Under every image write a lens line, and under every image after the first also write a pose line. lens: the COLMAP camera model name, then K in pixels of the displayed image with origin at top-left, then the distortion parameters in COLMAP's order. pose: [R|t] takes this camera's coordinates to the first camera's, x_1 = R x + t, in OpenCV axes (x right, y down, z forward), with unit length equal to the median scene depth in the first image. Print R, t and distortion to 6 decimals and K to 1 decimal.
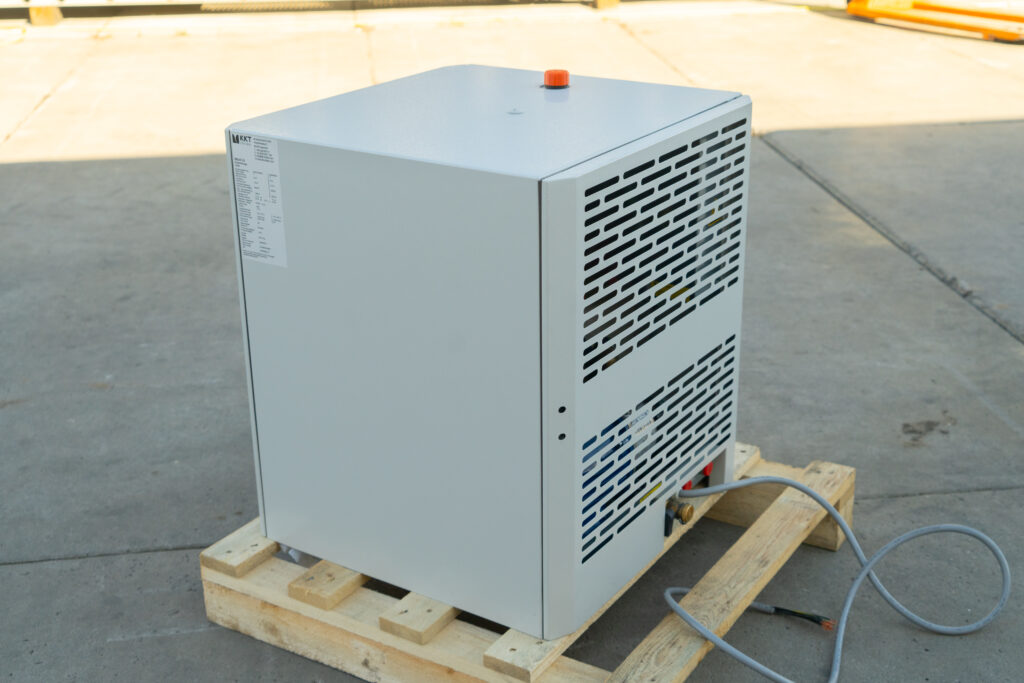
lens RADIAL K [[1355.3, 0, 512.5], [0, 1355.3, 342.8], [0, 0, 1]] dist [0.010916, 0.000000]
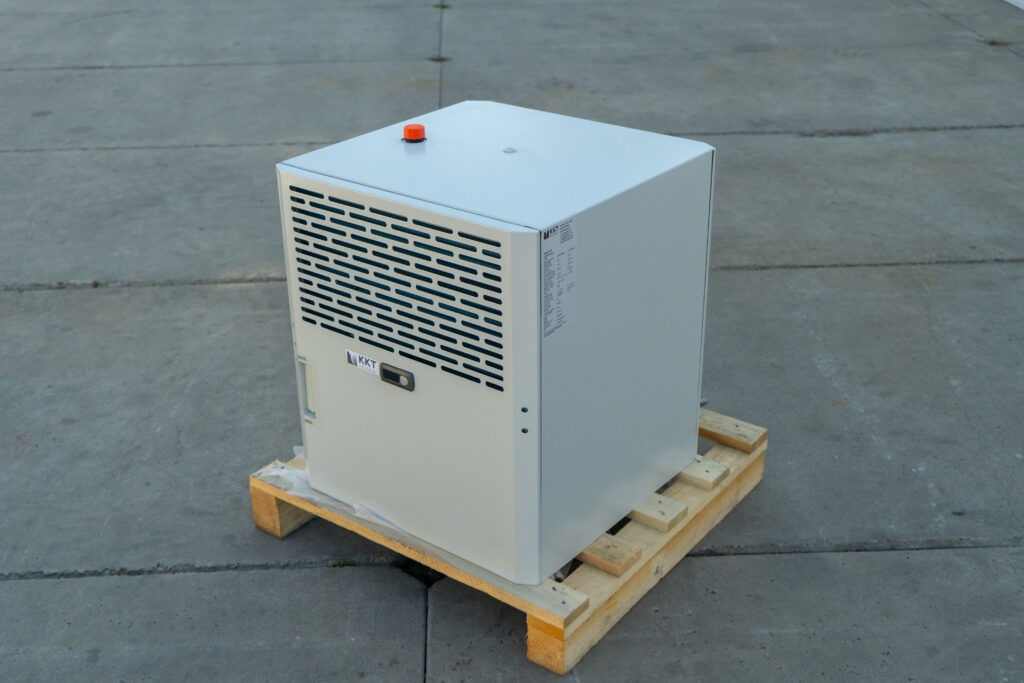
lens RADIAL K [[1238.7, 0, 510.1], [0, 1238.7, 339.3], [0, 0, 1]] dist [0.022762, 0.000000]
pose [[0.079032, -0.418744, 0.904659, -0.927158], [0.384310, 0.850147, 0.359938, -0.364304], [-0.919815, 0.319223, 0.228117, 0.672233]]
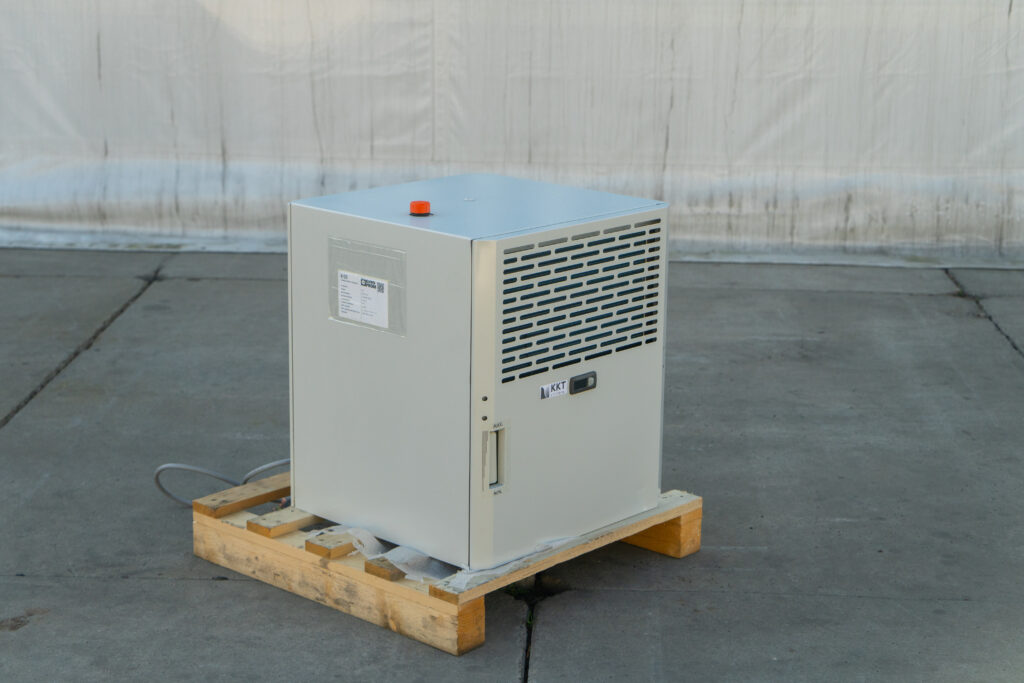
lens RADIAL K [[1860.9, 0, 512.5], [0, 1860.9, 342.3], [0, 0, 1]] dist [0.008933, 0.000000]
pose [[-0.987221, -0.037519, 0.154875, -0.296757], [0.061053, 0.808677, 0.585075, -1.002612], [-0.147196, 0.587055, -0.796053, 2.222765]]
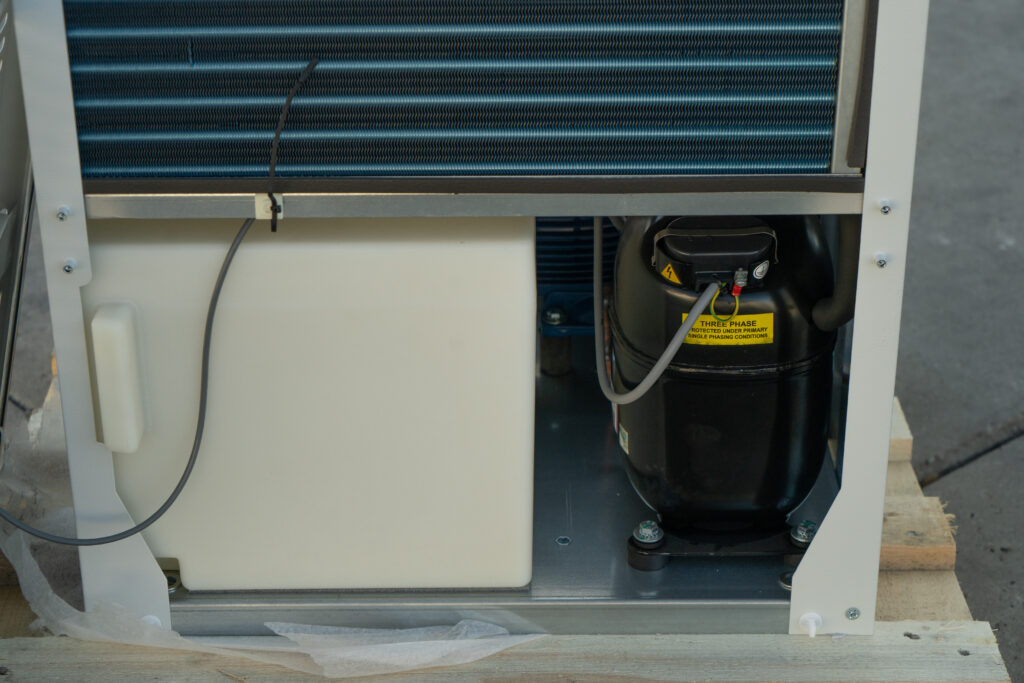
lens RADIAL K [[2040.6, 0, 509.1], [0, 2040.6, 337.6], [0, 0, 1]] dist [0.122734, 0.000000]
pose [[-0.549327, -0.364699, 0.751821, -0.556078], [0.329703, 0.732134, 0.596051, -0.361666], [-0.767813, 0.575304, -0.281938, 1.135711]]
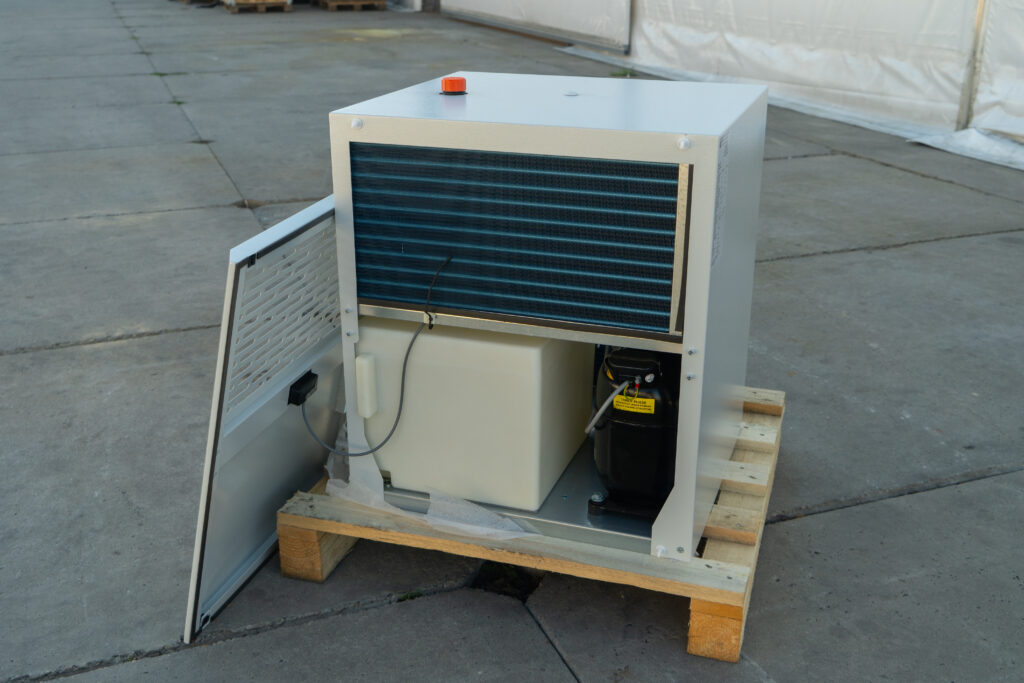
lens RADIAL K [[1092.3, 0, 514.0], [0, 1092.3, 342.8], [0, 0, 1]] dist [0.021020, 0.000000]
pose [[-0.246821, -0.332163, 0.910356, -0.742216], [0.367401, 0.837211, 0.405086, -0.322398], [-0.896714, 0.434449, -0.084604, 1.020677]]
